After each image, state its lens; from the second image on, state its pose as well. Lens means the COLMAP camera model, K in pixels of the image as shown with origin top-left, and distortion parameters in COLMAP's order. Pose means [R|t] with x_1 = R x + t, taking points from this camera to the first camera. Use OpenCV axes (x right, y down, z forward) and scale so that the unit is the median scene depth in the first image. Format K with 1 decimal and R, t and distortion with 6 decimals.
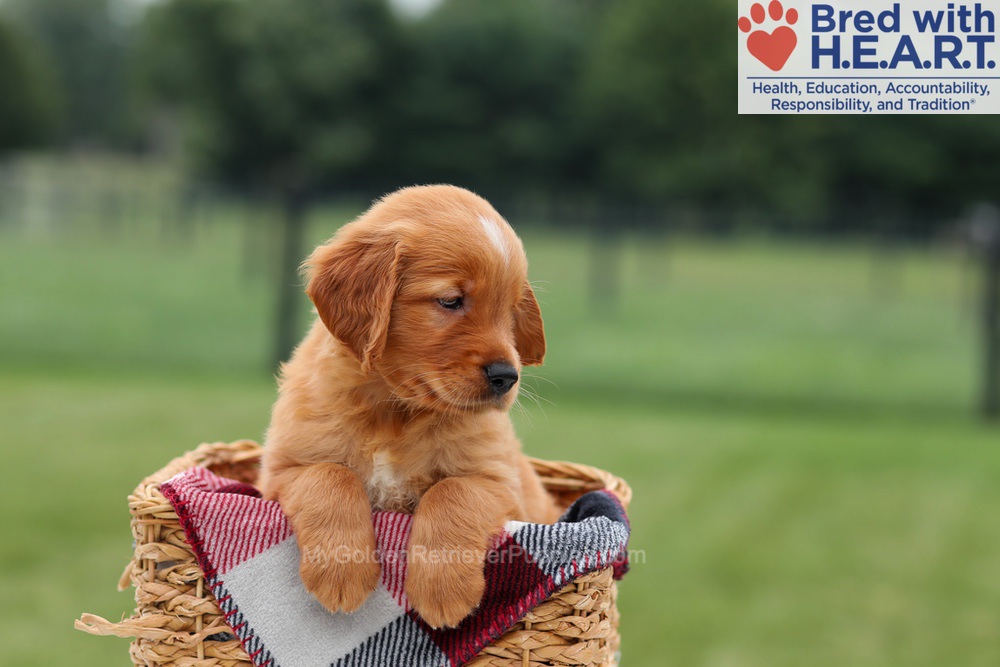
lens RADIAL K [[3170.4, 0, 471.7], [0, 3170.4, 287.3], [0, 0, 1]] dist [0.280654, 0.000000]
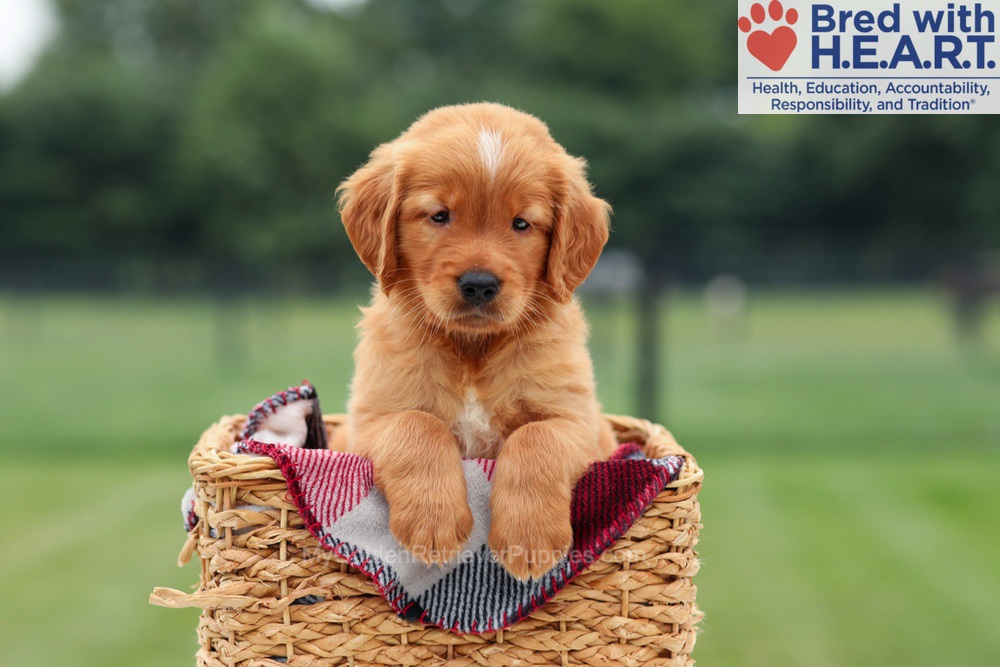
lens RADIAL K [[3170.4, 0, 501.4], [0, 3170.4, 267.8], [0, 0, 1]] dist [0.280654, 0.000000]
pose [[0.987818, -0.053197, 0.146236, -0.156853], [0.057420, 0.998042, -0.024806, 0.037424], [-0.144630, 0.032901, 0.988939, 0.042657]]
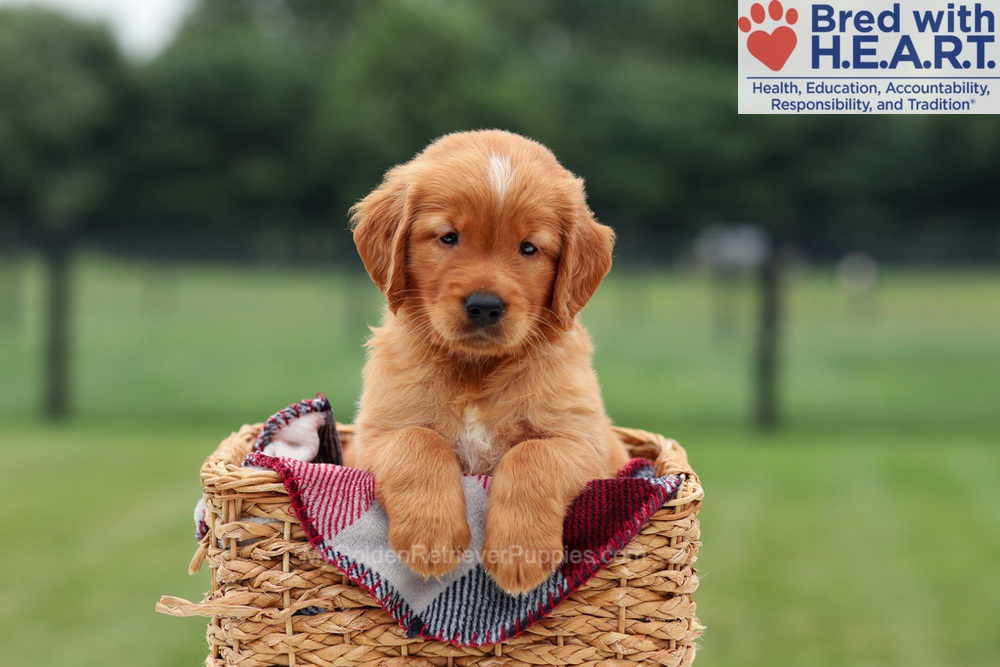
lens RADIAL K [[3170.4, 0, 498.2], [0, 3170.4, 290.2], [0, 0, 1]] dist [0.280654, 0.000000]
pose [[0.994121, -0.043501, 0.099153, -0.114536], [0.044747, 0.998944, -0.010374, 0.024302], [-0.098597, 0.014750, 0.995018, 0.021987]]
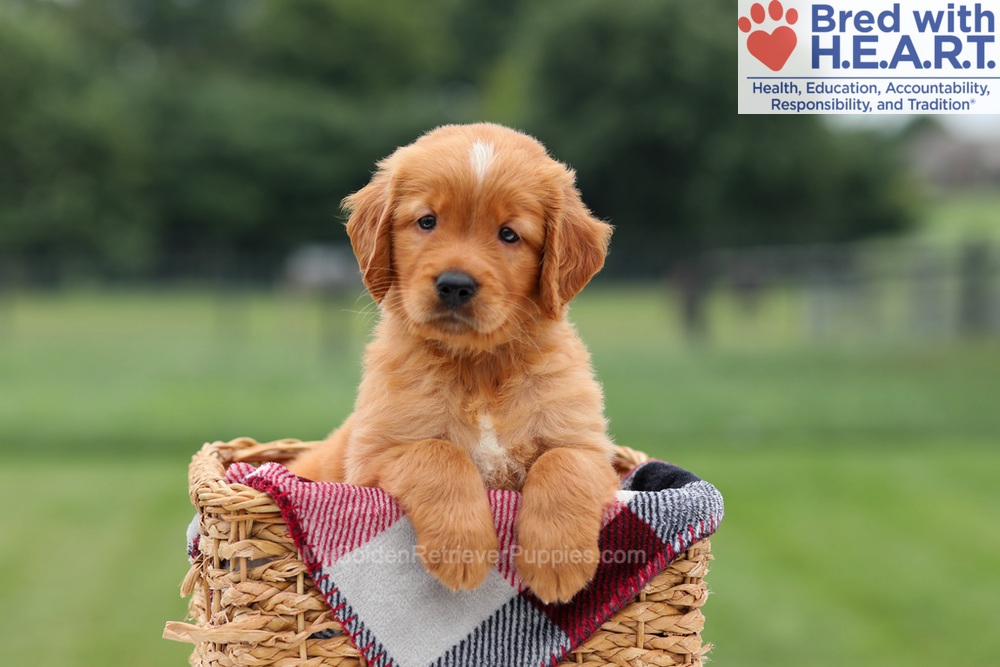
lens RADIAL K [[3170.4, 0, 508.6], [0, 3170.4, 333.2], [0, 0, 1]] dist [0.280654, 0.000000]
pose [[0.969243, -0.054215, 0.240062, -0.249257], [0.054869, 0.998486, 0.003964, 0.020067], [-0.239913, 0.009330, 0.970750, 0.070421]]
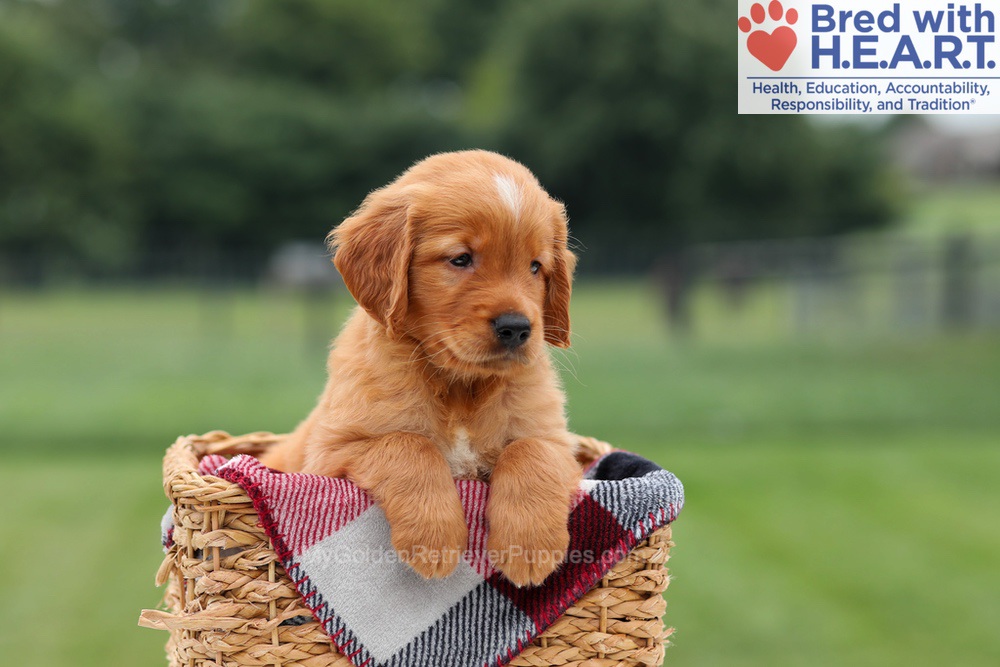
lens RADIAL K [[3170.4, 0, 507.9], [0, 3170.4, 352.7], [0, 0, 1]] dist [0.280654, 0.000000]
pose [[0.967923, -0.062237, 0.243418, -0.248853], [0.061285, 0.998054, 0.011492, 0.021126], [-0.243660, 0.003795, 0.969853, 0.043464]]
